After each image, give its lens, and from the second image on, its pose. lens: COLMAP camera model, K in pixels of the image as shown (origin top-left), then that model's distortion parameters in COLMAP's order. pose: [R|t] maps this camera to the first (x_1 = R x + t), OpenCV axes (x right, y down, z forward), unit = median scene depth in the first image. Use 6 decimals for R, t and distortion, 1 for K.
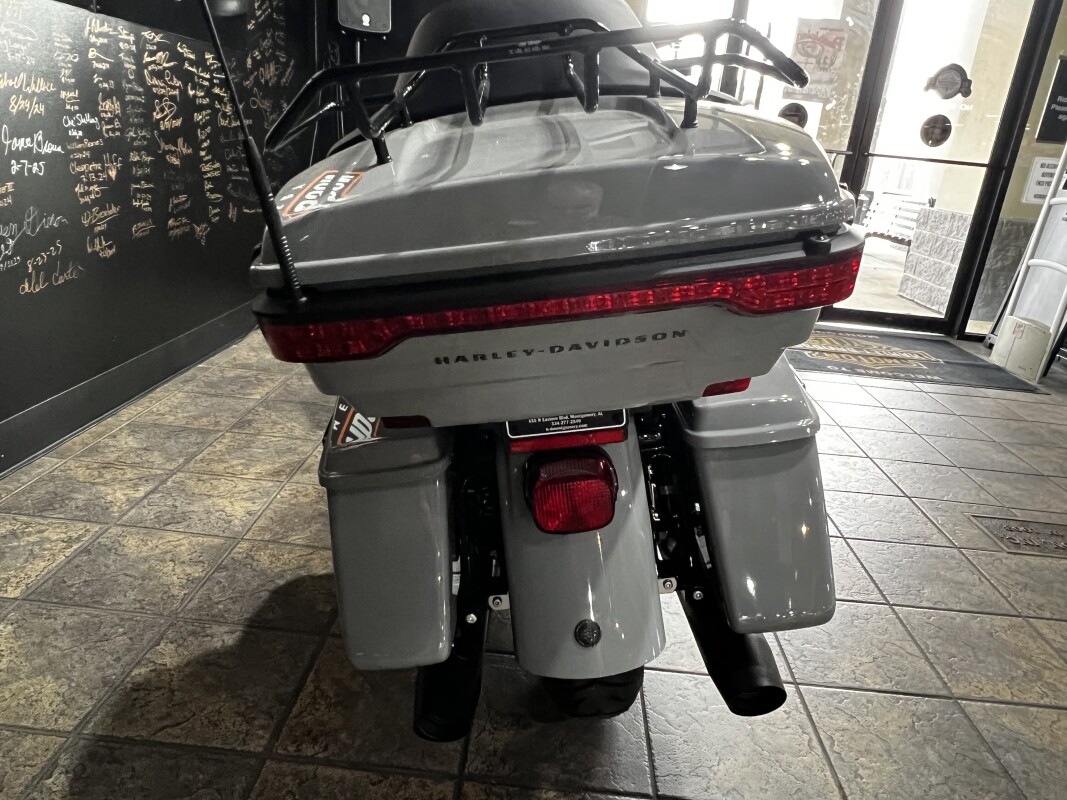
lens RADIAL K [[741.6, 0, 532.1], [0, 741.6, 410.2], [0, 0, 1]] dist [-0.008232, 0.002978]
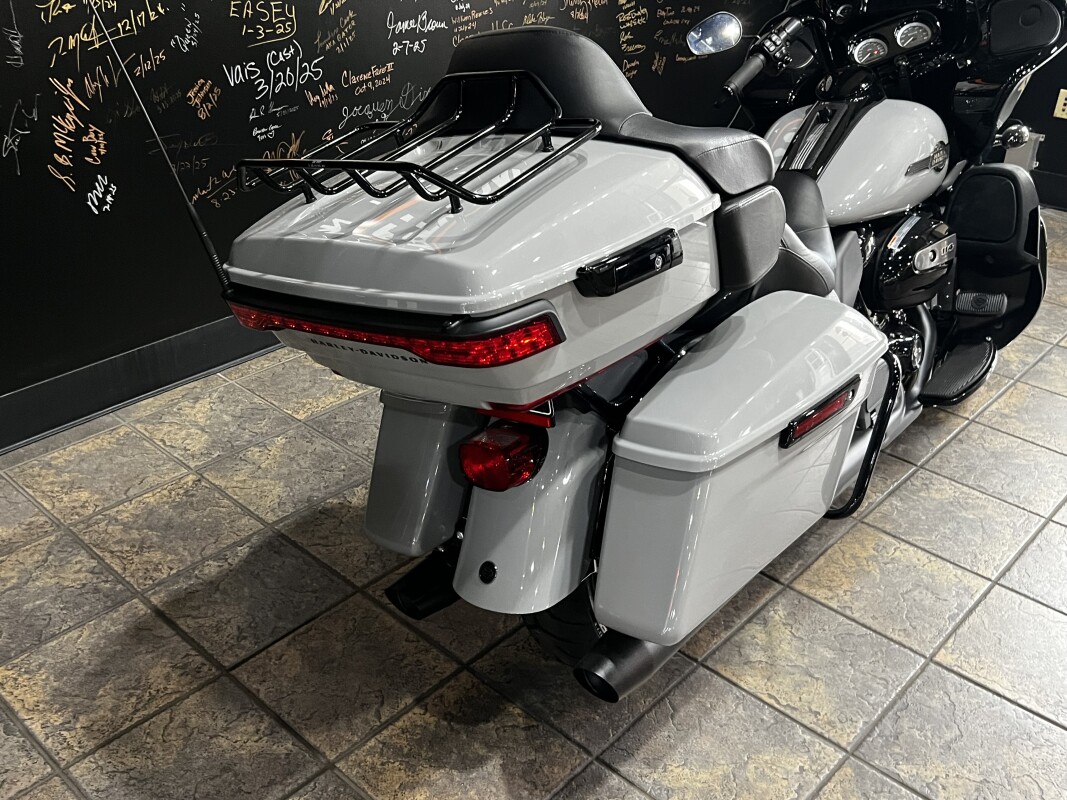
lens RADIAL K [[1055.6, 0, 539.7], [0, 1055.6, 396.0], [0, 0, 1]] dist [0.031029, 0.000000]
pose [[0.768911, 0.252015, -0.587592, 0.517962], [-0.176316, 0.966982, 0.184009, -0.148371], [0.614564, -0.037884, 0.787957, -0.141686]]
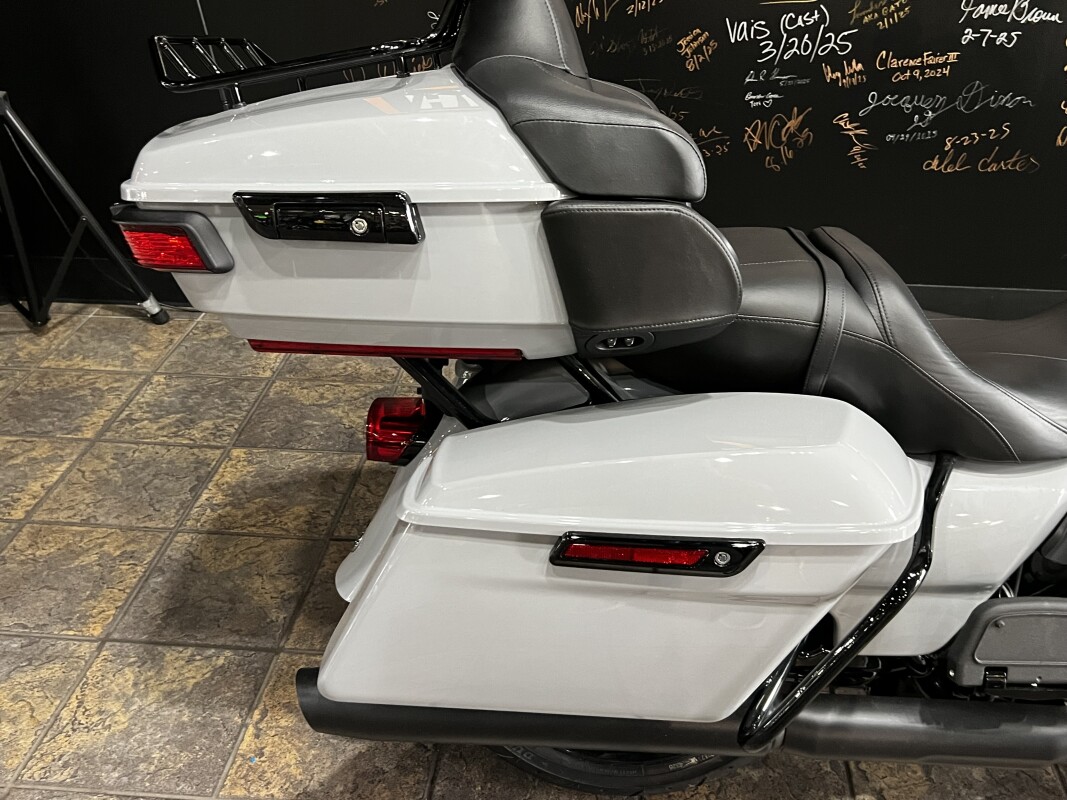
lens RADIAL K [[1055.6, 0, 540.5], [0, 1055.6, 392.1], [0, 0, 1]] dist [0.031029, 0.000000]
pose [[-0.036986, 0.417359, -0.907989, 0.669893], [-0.346361, 0.846936, 0.403404, -0.292668], [0.937372, 0.329412, 0.113232, 0.481923]]
